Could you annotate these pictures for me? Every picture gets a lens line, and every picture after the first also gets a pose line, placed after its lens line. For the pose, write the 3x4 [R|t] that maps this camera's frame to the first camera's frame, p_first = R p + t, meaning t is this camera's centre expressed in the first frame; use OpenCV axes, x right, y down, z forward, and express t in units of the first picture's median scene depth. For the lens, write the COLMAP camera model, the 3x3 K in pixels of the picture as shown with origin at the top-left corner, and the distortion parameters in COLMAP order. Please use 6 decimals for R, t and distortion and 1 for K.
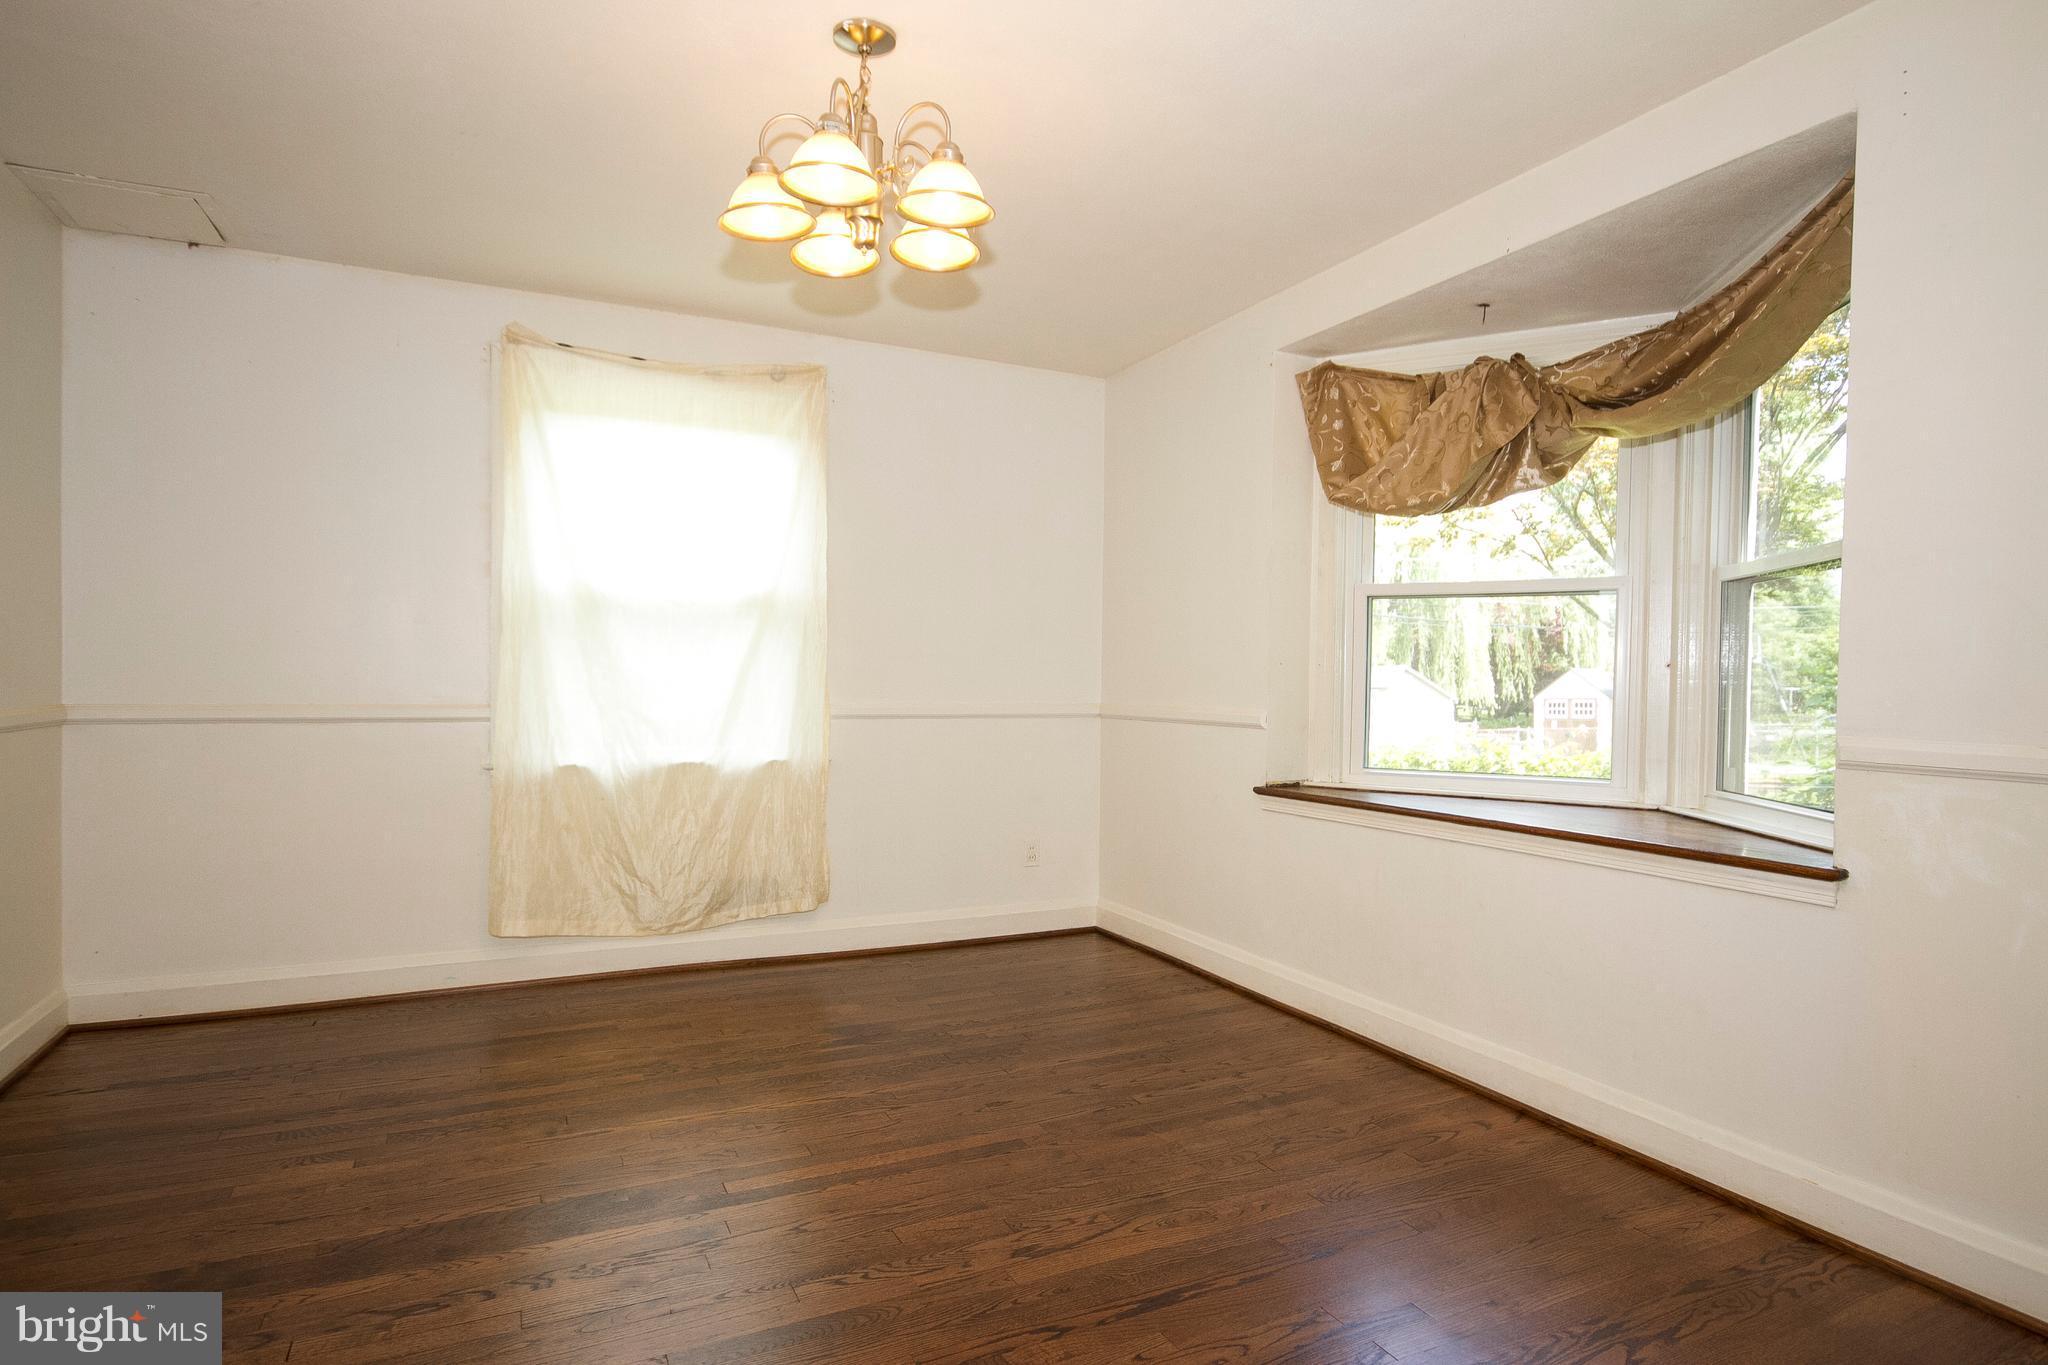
lens RADIAL K [[1138.9, 0, 1019.1], [0, 1138.9, 707.4], [0, 0, 1]] dist [0.005518, 0.003163]
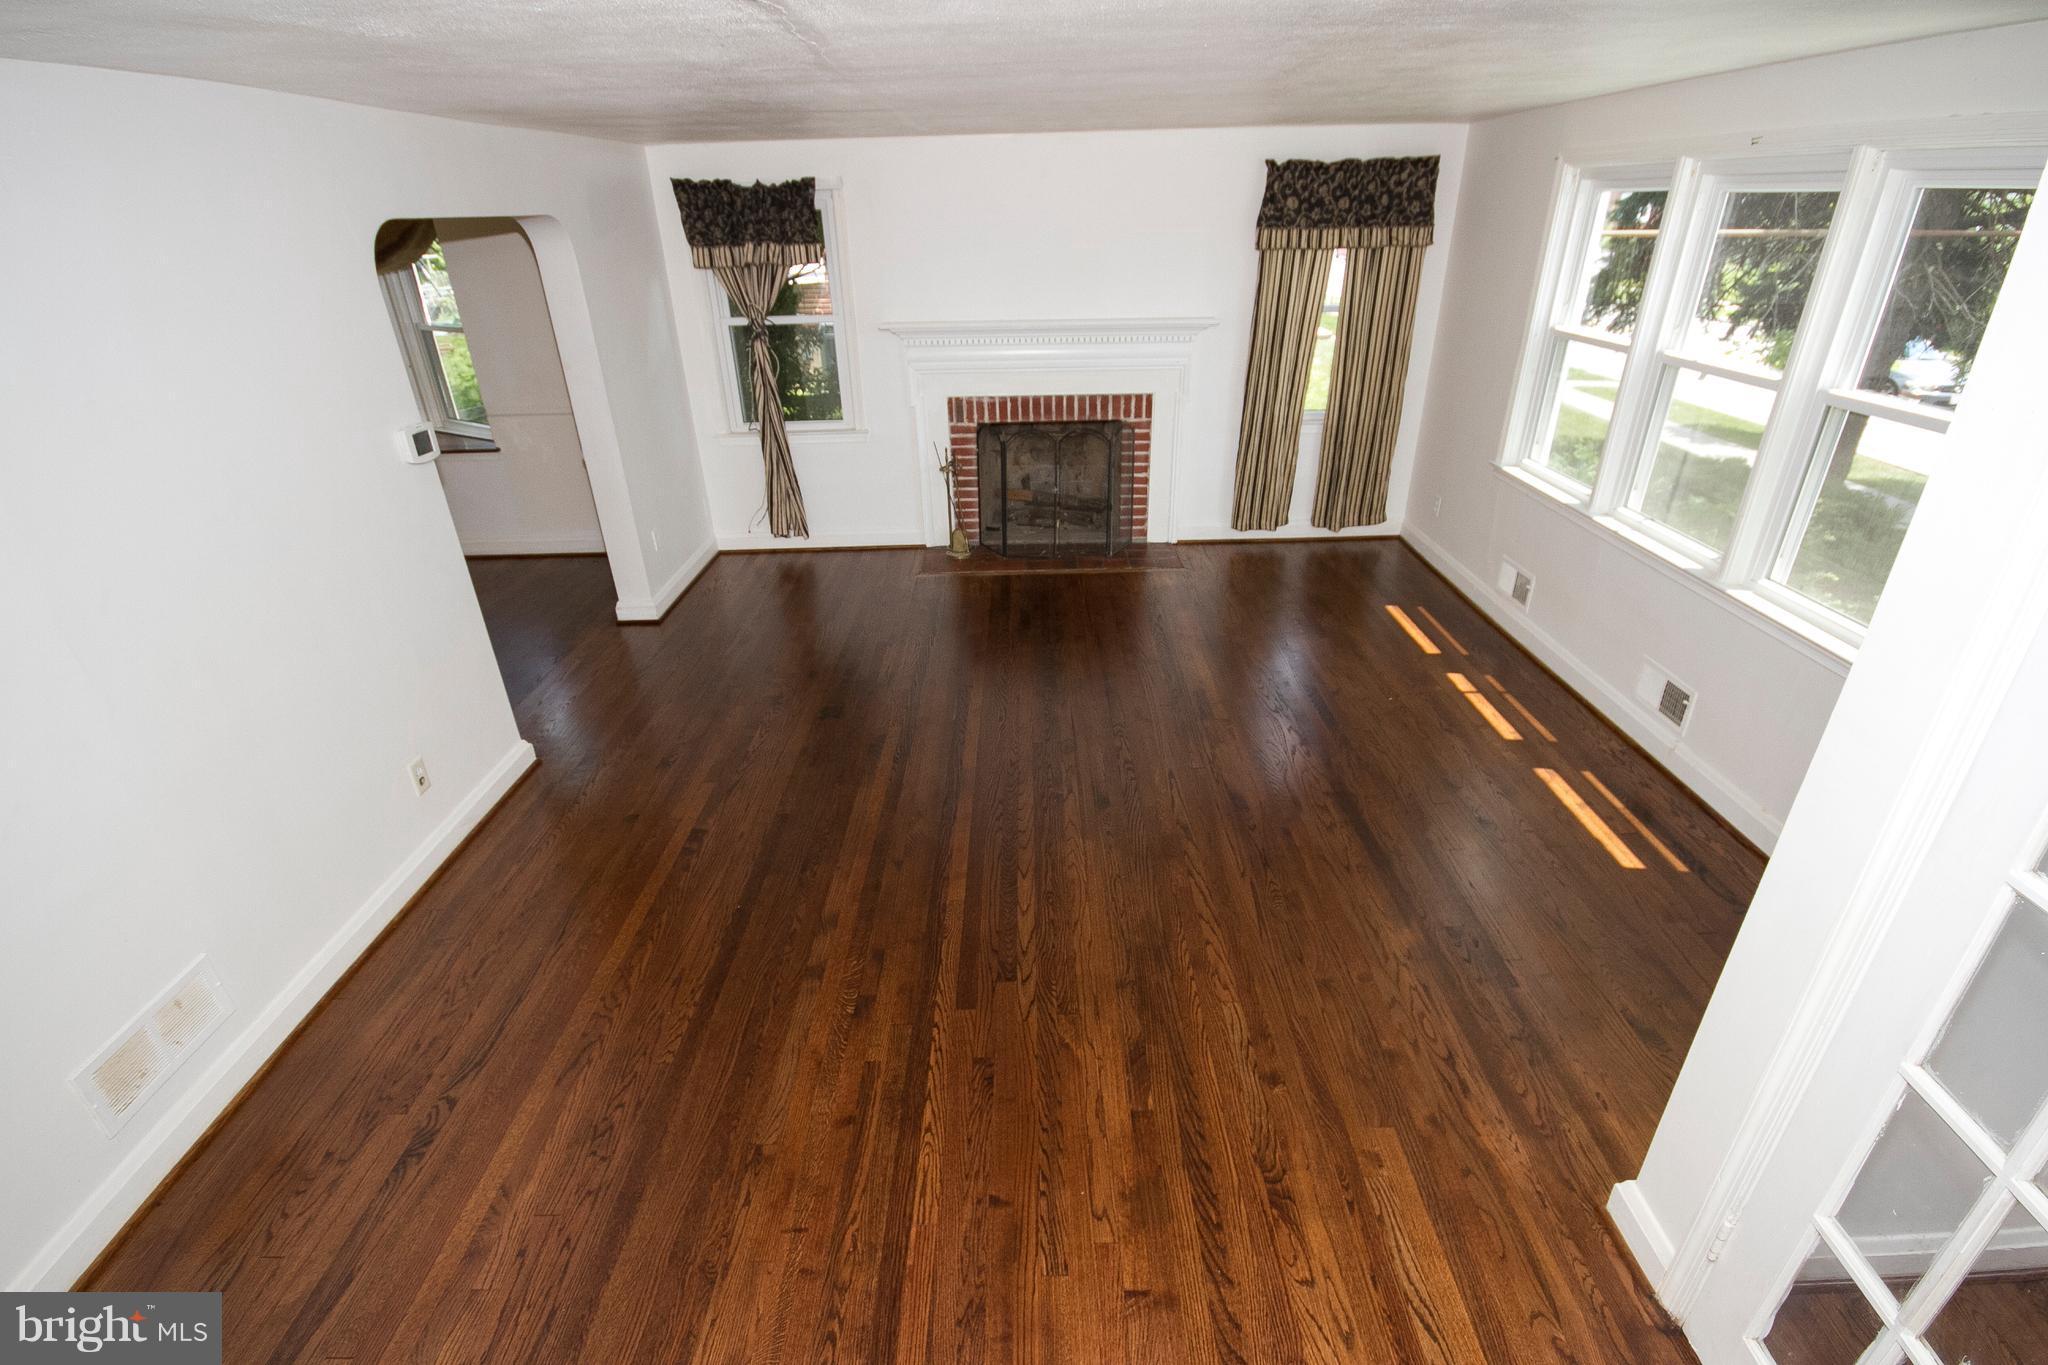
lens RADIAL K [[947.2, 0, 1018.2], [0, 947.2, 705.3], [0, 0, 1]] dist [-0.004228, 0.000021]
pose [[0.436951, -0.439642, 0.784722, -0.719371], [0.052666, 0.883420, 0.465612, -0.257398], [-0.897942, -0.162122, 0.409165, -1.045702]]
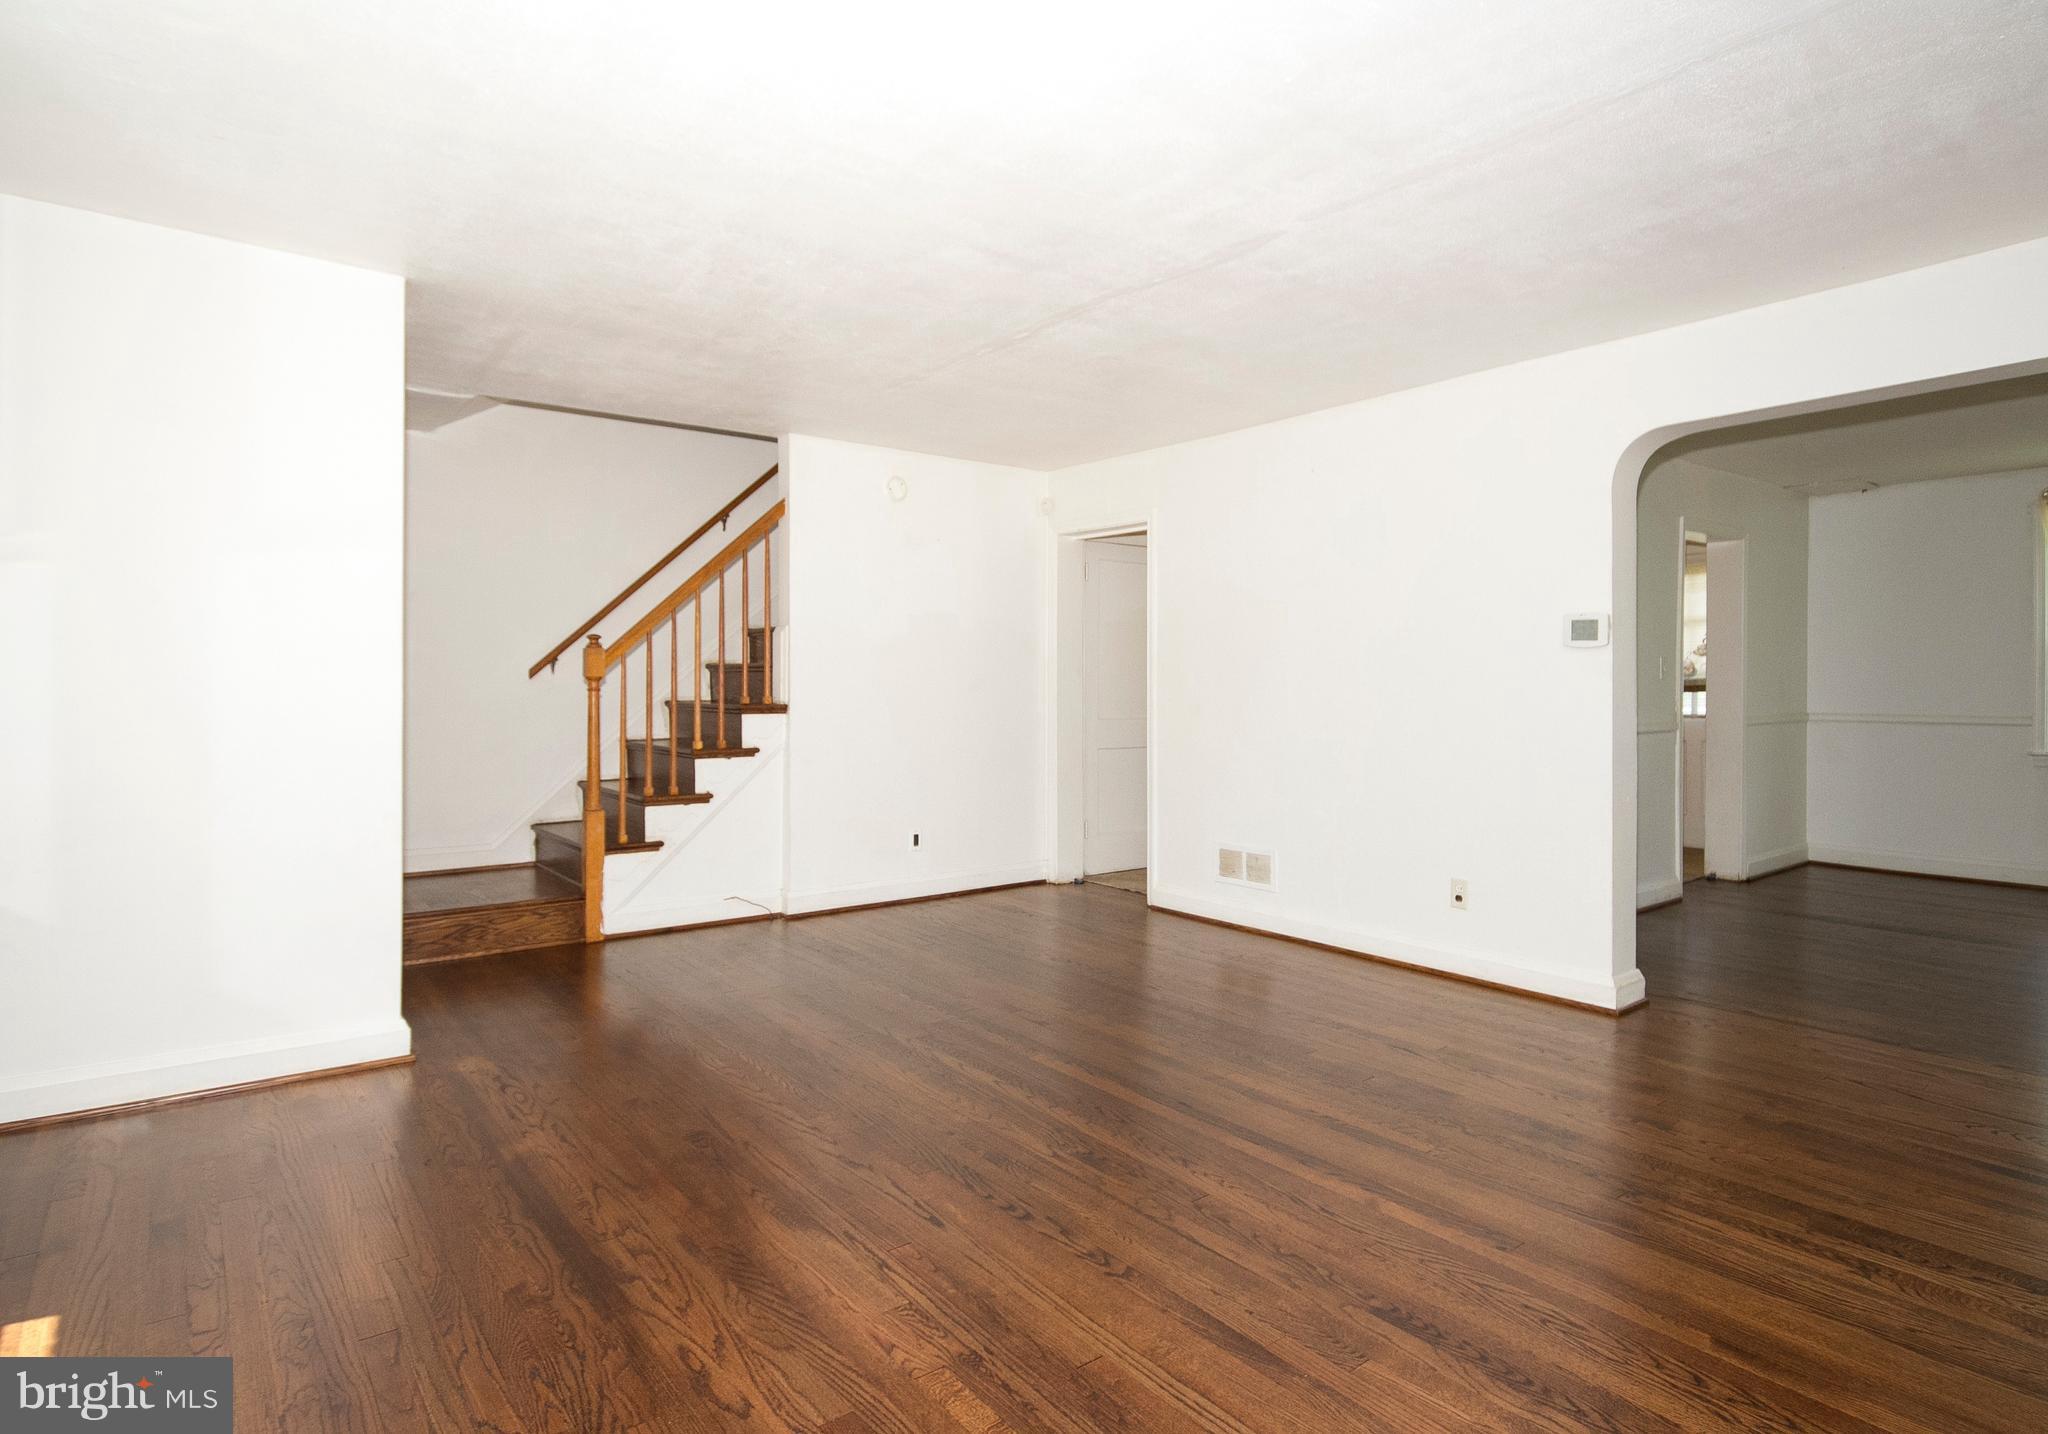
lens RADIAL K [[1112.0, 0, 1099.2], [0, 1112.0, 688.8], [0, 0, 1]] dist [-0.003234, -0.000484]
pose [[0.242904, -0.011357, -0.969984, 0.890208], [-0.022652, 0.999592, -0.017376, 0.014926], [0.969786, 0.026193, 0.242548, -0.844827]]
